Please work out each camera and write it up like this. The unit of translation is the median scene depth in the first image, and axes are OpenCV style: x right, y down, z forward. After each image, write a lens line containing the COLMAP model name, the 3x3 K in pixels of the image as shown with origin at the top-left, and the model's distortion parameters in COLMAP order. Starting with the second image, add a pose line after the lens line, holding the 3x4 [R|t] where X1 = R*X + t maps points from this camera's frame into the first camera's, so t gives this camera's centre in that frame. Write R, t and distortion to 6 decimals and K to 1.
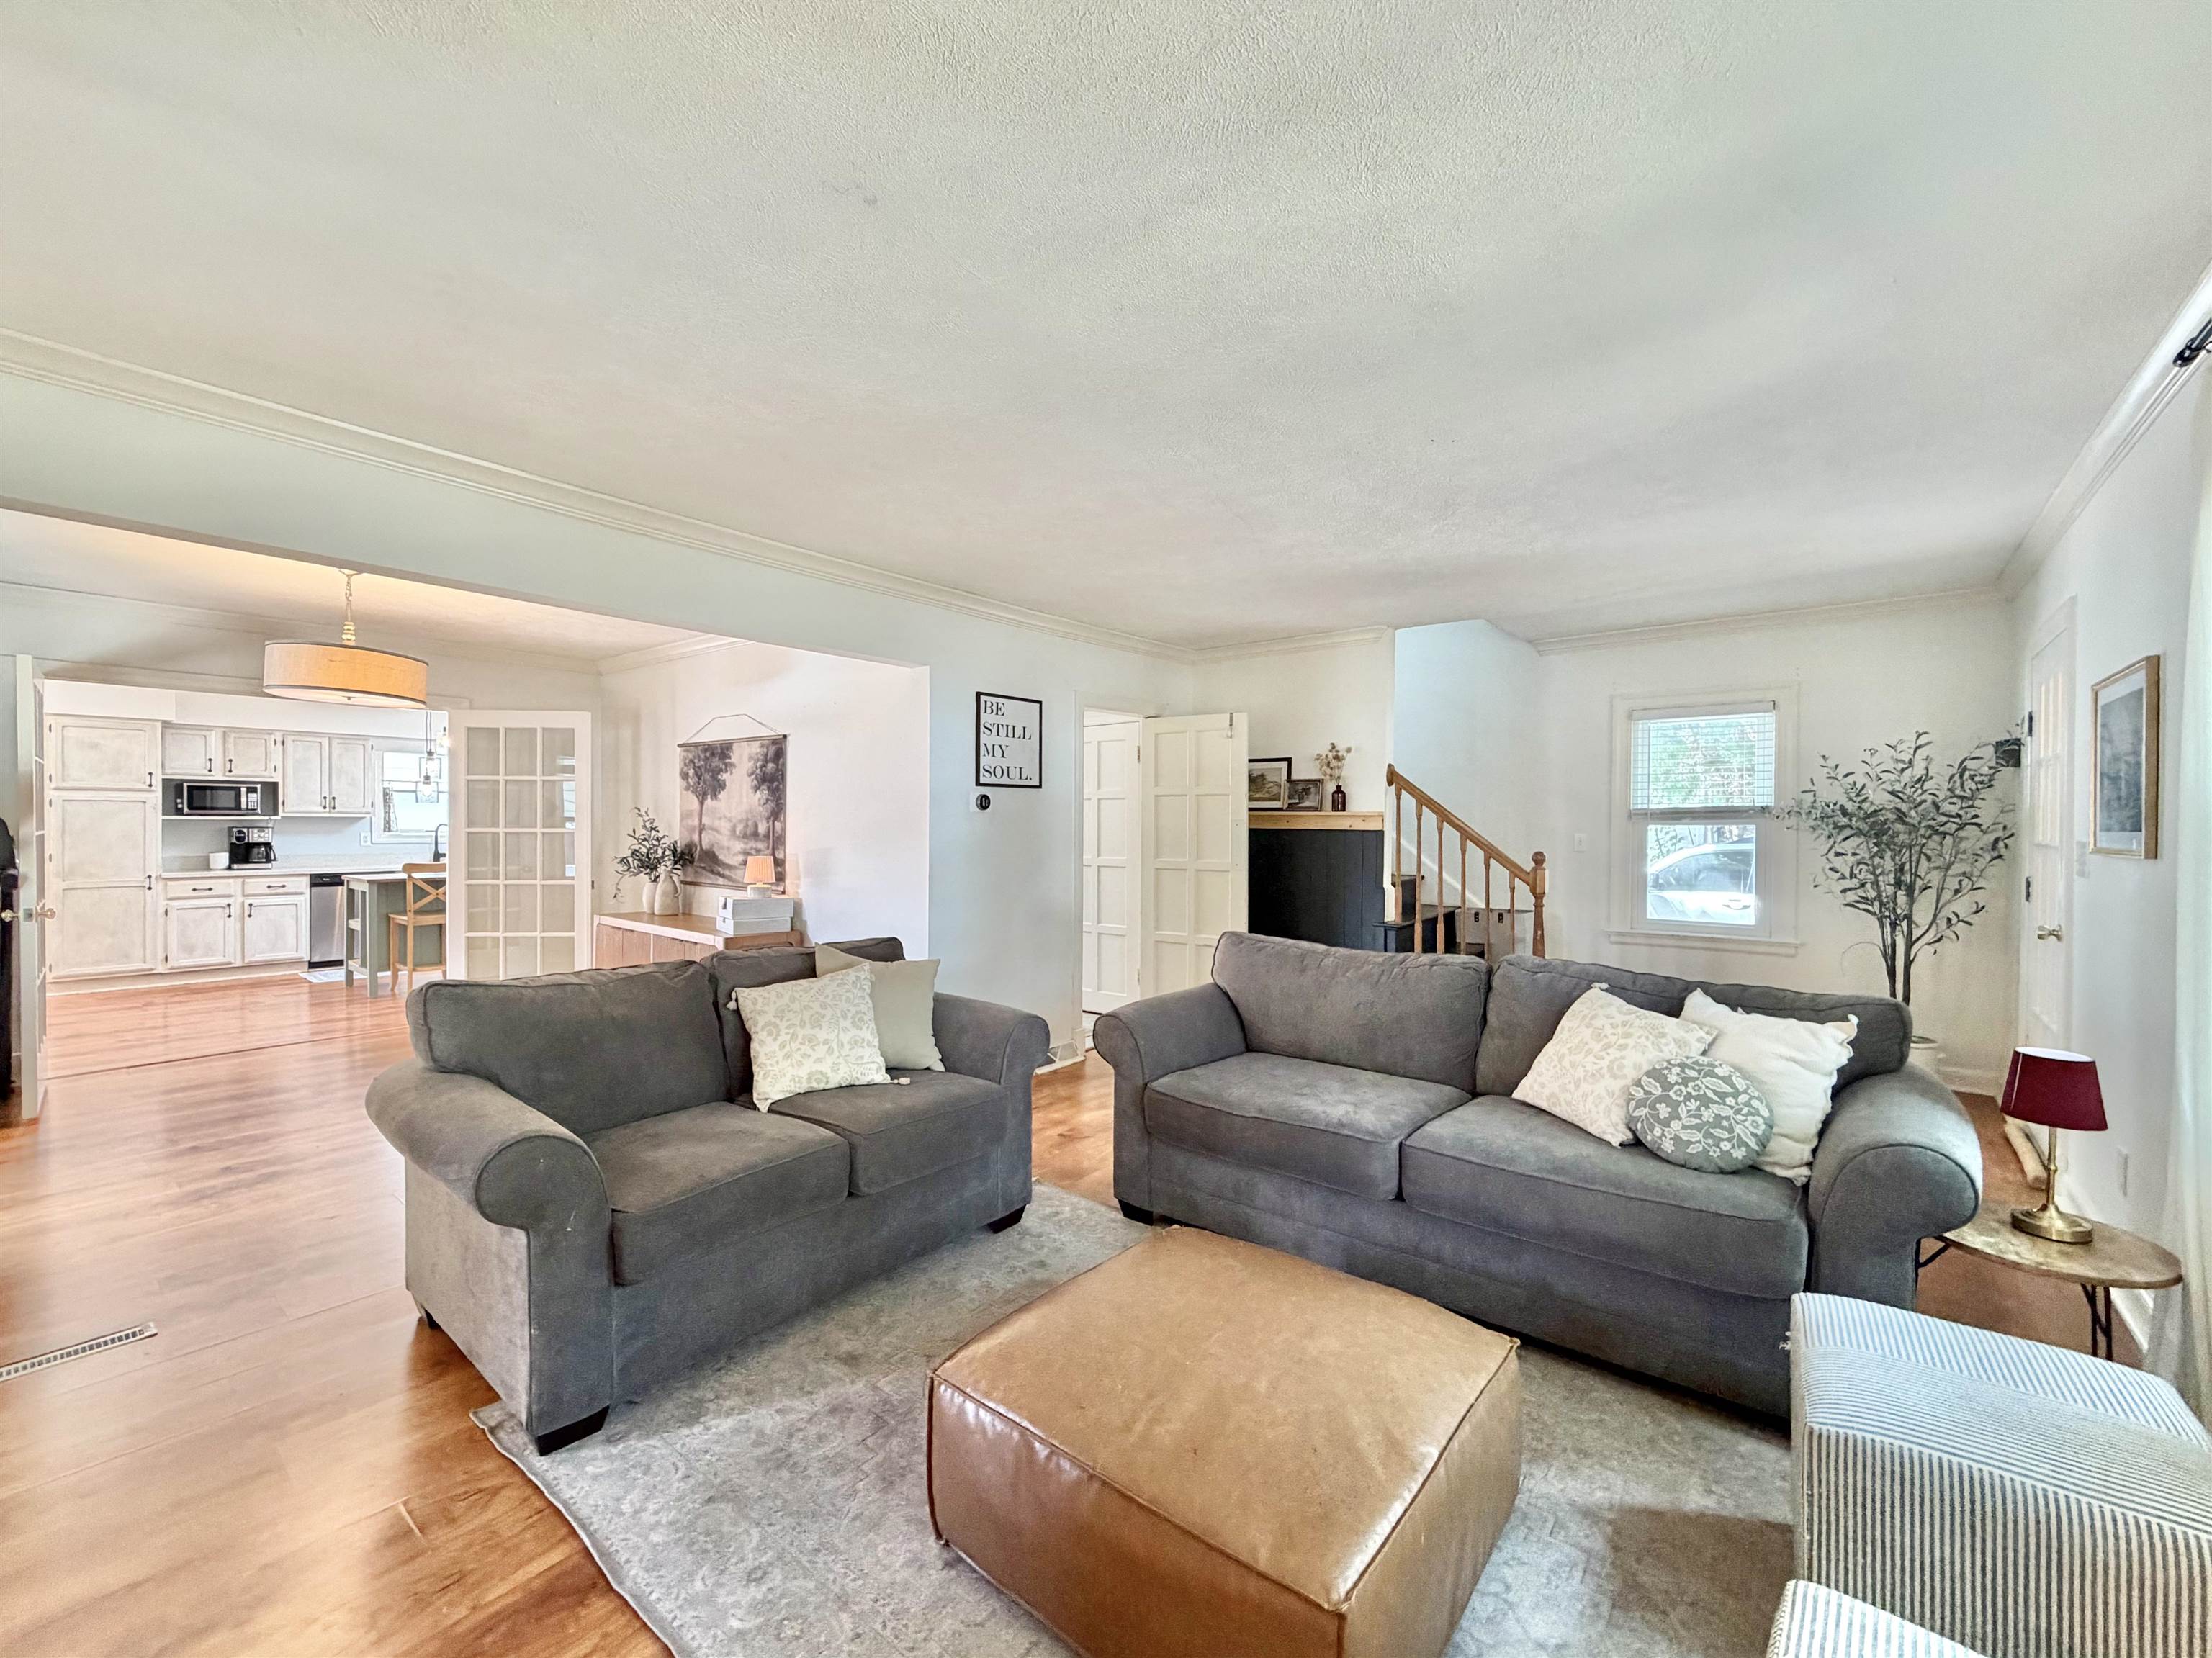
lens RADIAL K [[899.7, 0, 1097.0], [0, 899.7, 819.9], [0, 0, 1]] dist [0.001206, 0.000082]
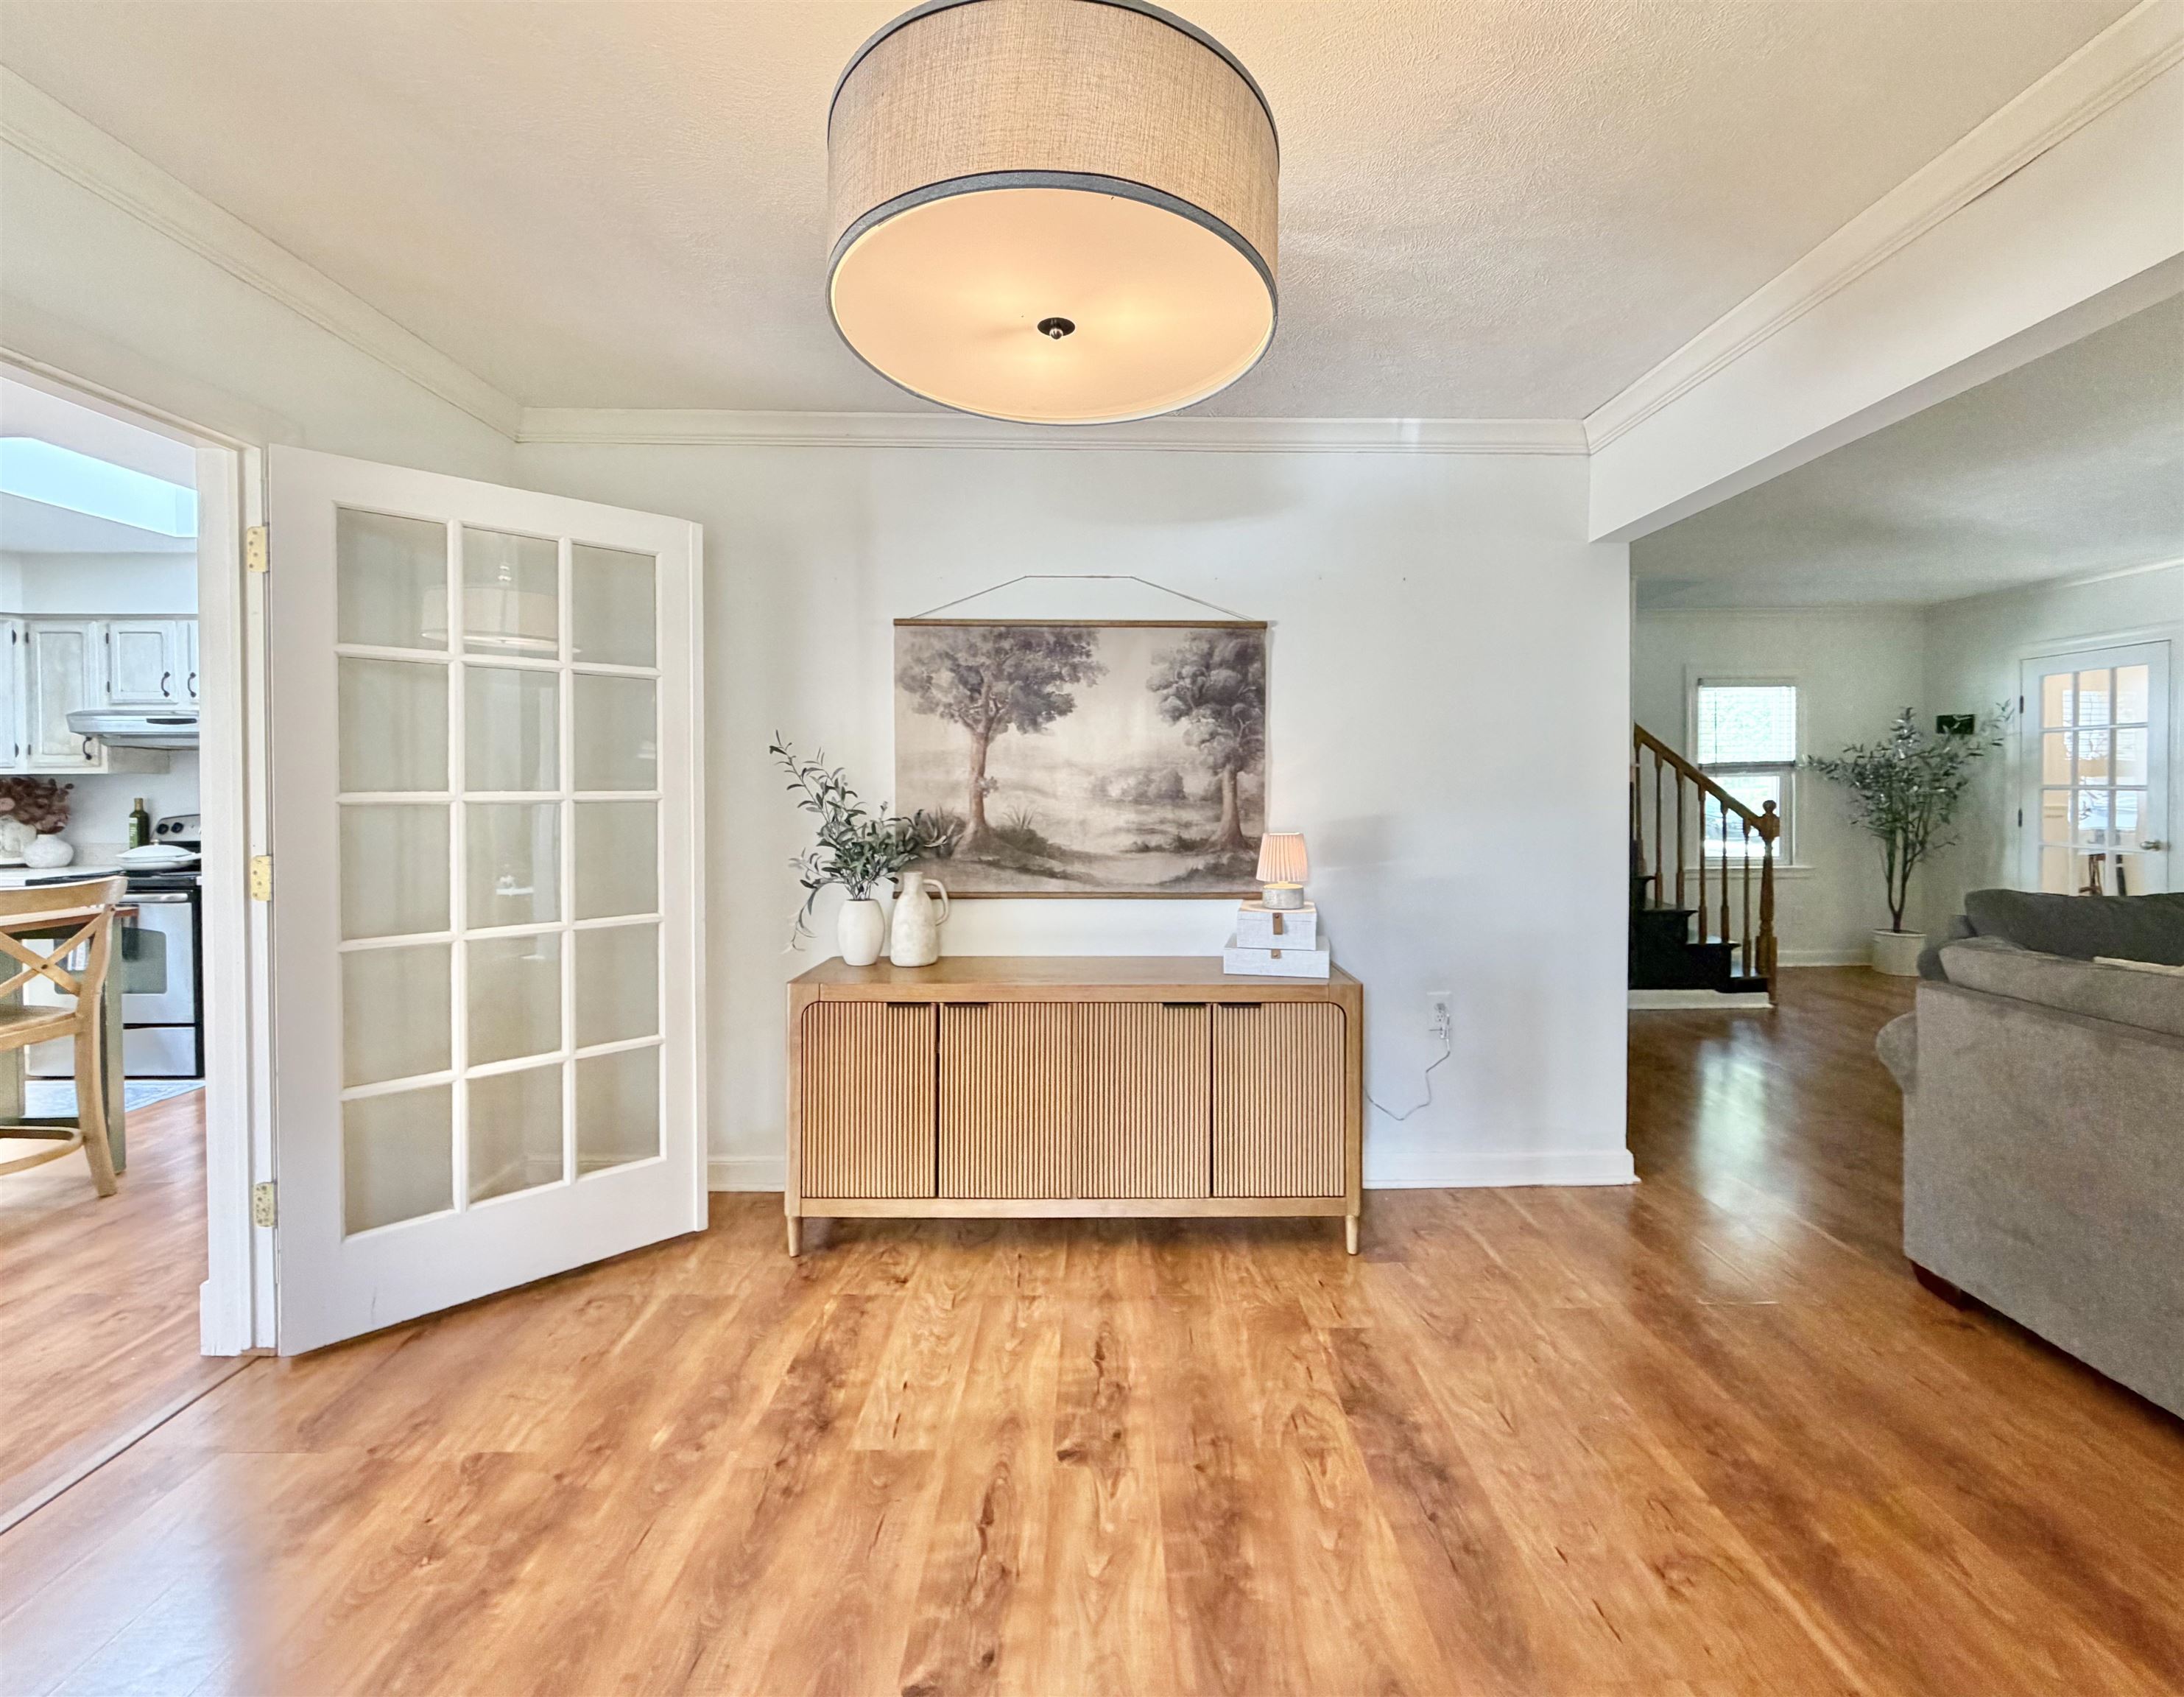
lens RADIAL K [[933.5, 0, 1099.4], [0, 933.5, 796.2], [0, 0, 1]] dist [-0.001042, -0.000144]
pose [[0.769207, -0.014405, 0.638837, -0.787394], [0.005509, 0.999858, 0.015913, 0.006829], [-0.638976, -0.008721, 0.769177, 0.588286]]
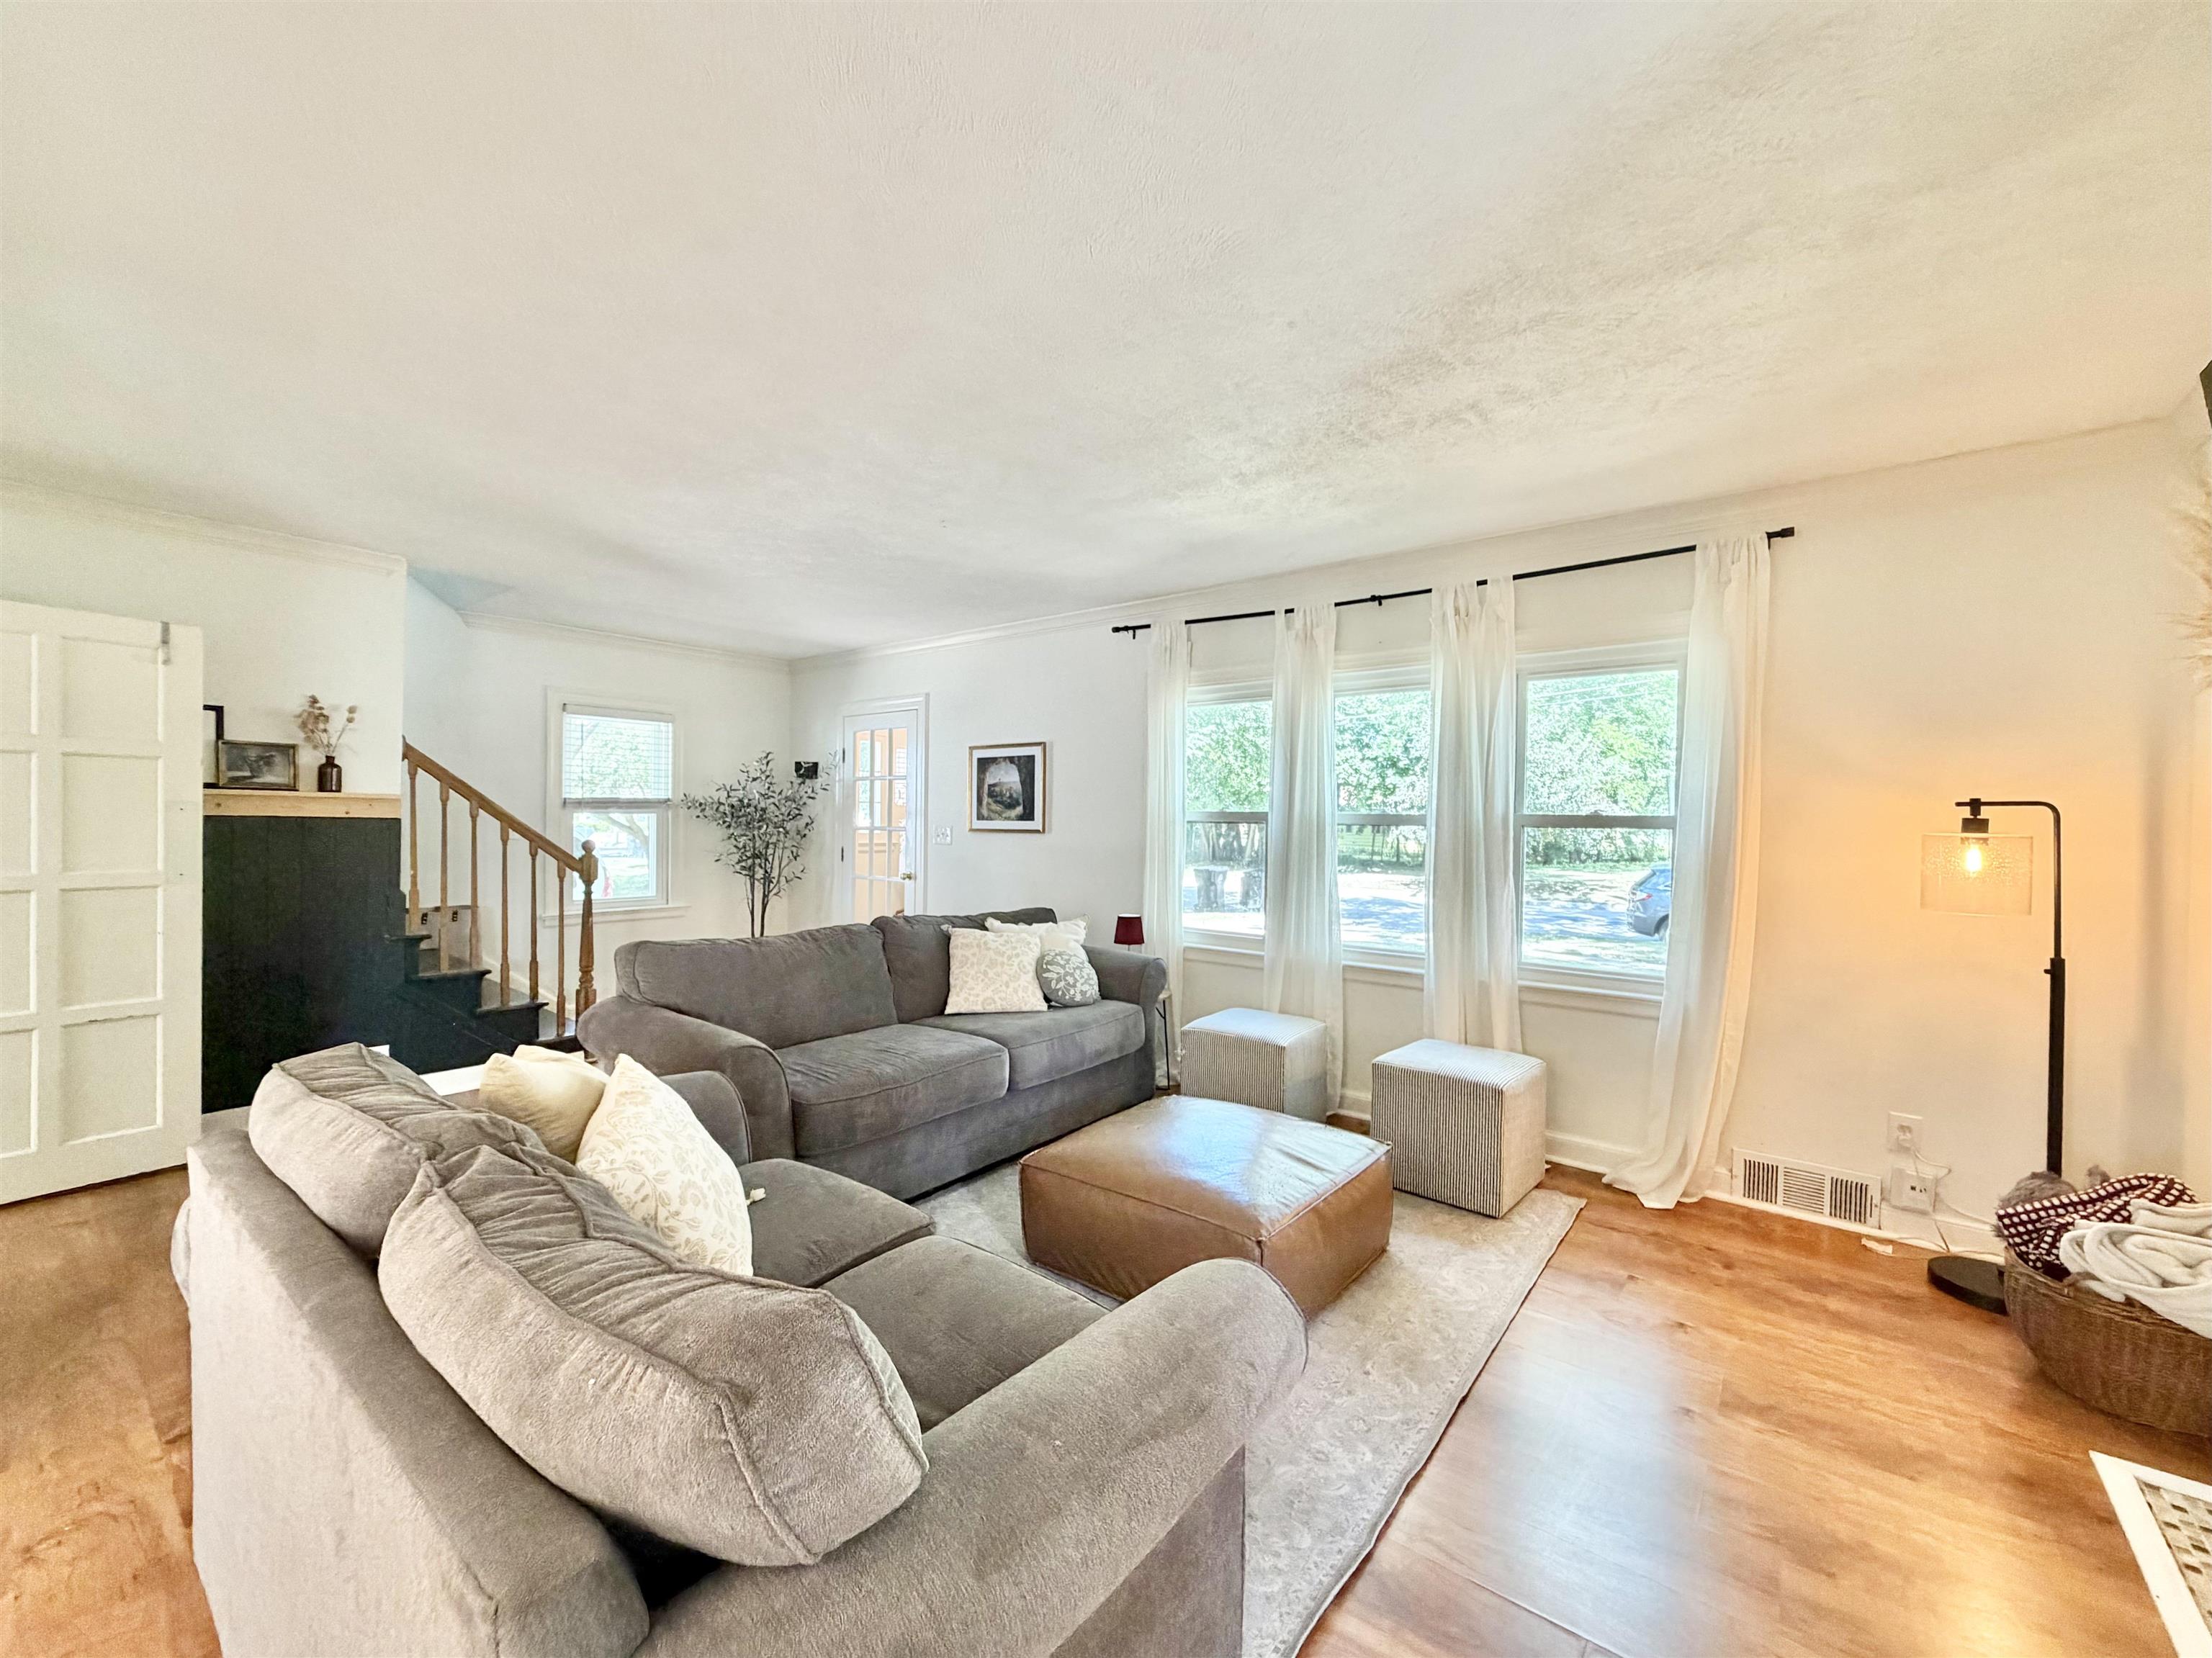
lens RADIAL K [[899.7, 0, 1098.7], [0, 899.7, 826.0], [0, 0, 1]] dist [0.001206, 0.000082]
pose [[-0.006290, -0.008683, 0.999943, -0.469851], [-0.014286, 0.999861, 0.008592, 0.002730], [-0.999878, -0.014231, -0.006413, 0.398910]]
